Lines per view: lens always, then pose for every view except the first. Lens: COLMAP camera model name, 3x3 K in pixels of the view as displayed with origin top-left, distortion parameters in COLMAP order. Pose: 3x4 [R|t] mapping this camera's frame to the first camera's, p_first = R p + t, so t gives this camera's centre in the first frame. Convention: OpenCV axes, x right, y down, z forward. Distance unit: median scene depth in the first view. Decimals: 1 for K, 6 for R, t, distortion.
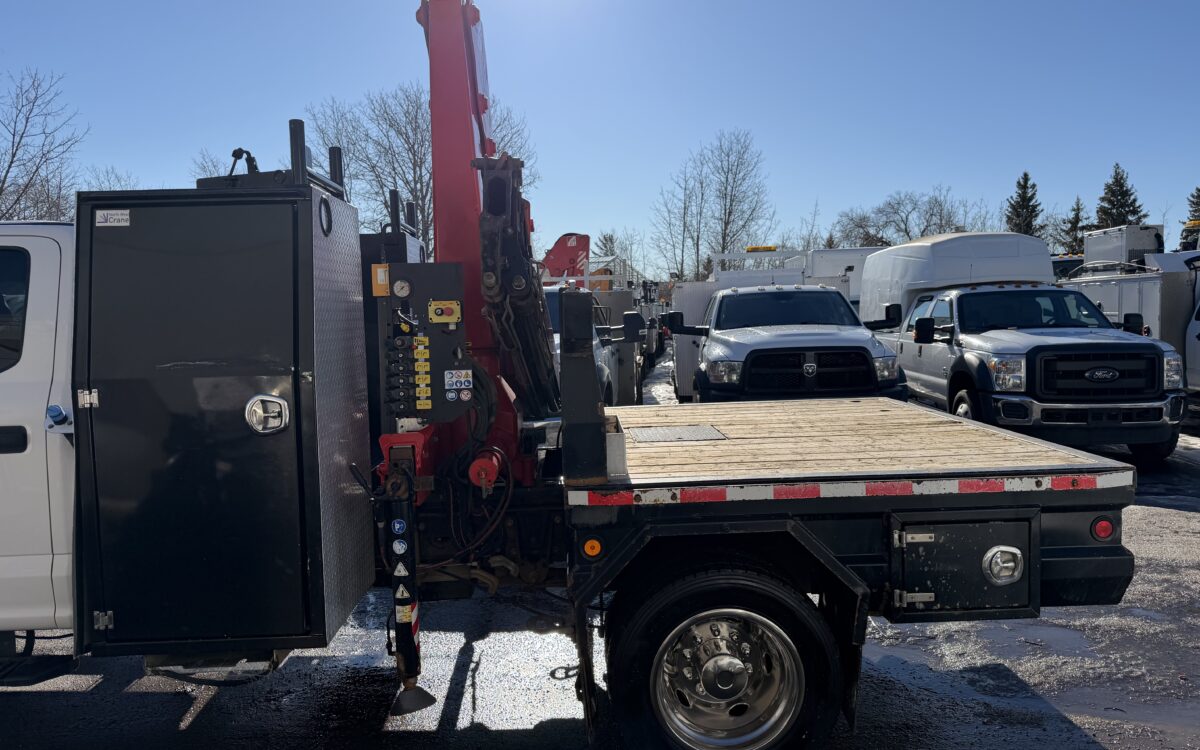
lens RADIAL K [[852.3, 0, 607.1], [0, 852.3, 382.1], [0, 0, 1]] dist [0.044630, -0.062270]
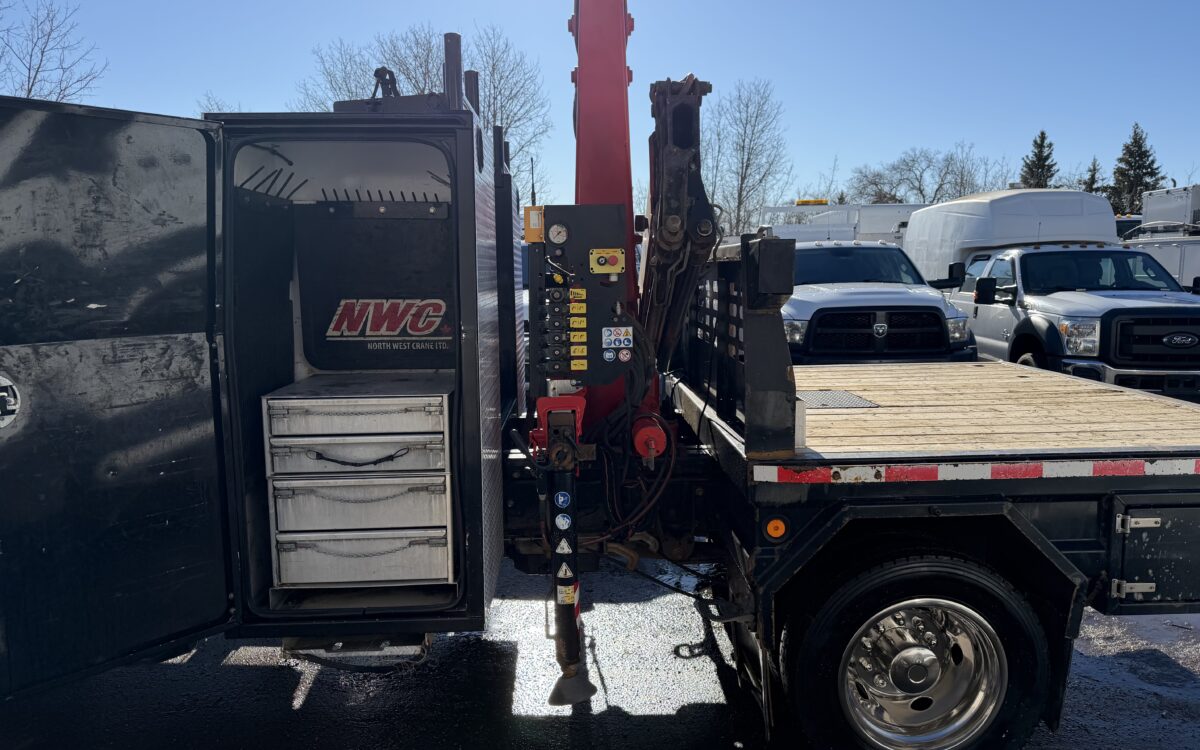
lens RADIAL K [[852.3, 0, 612.4], [0, 852.3, 395.1], [0, 0, 1]] dist [0.044630, -0.062270]
pose [[0.999859, 0.016577, 0.002541, -0.182194], [-0.016709, 0.997635, 0.066671, -0.002445], [-0.001430, -0.066704, 0.997772, 0.105638]]
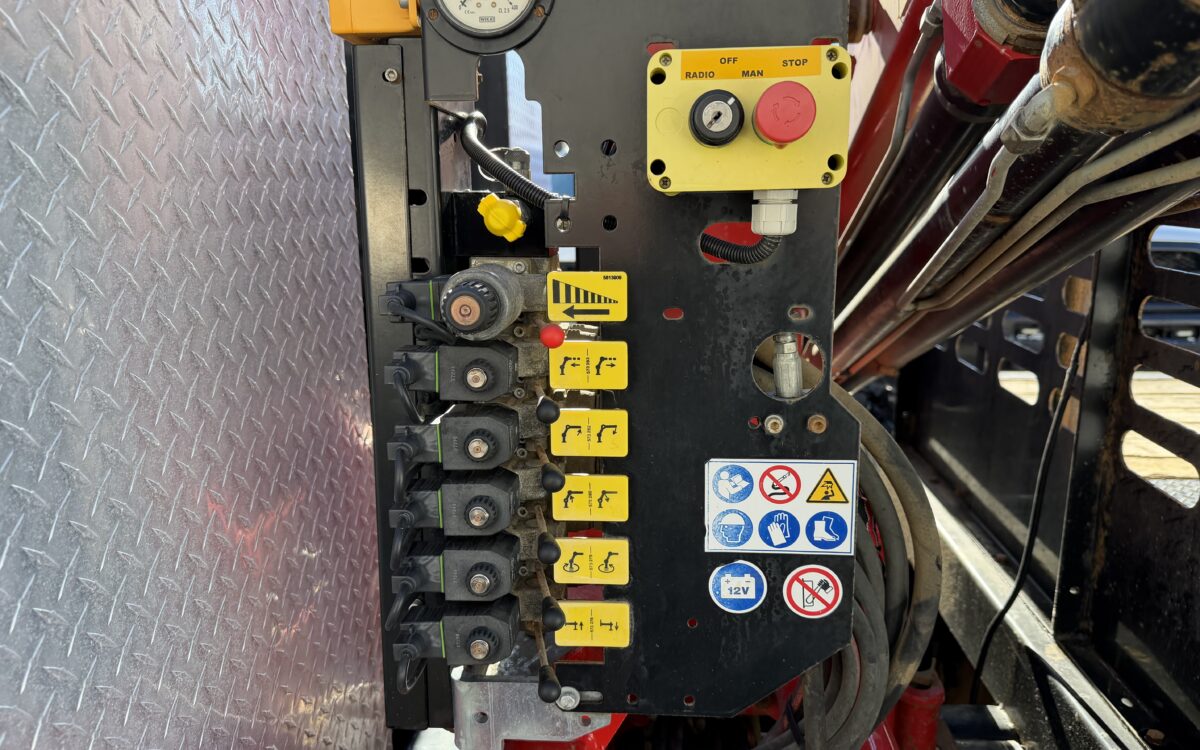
lens RADIAL K [[852.3, 0, 592.7], [0, 852.3, 372.4], [0, 0, 1]] dist [0.044630, -0.062270]
pose [[0.990903, 0.043886, -0.127218, -0.193514], [-0.026624, 0.990577, 0.134343, -0.056161], [0.131915, -0.129734, 0.982735, 0.824280]]
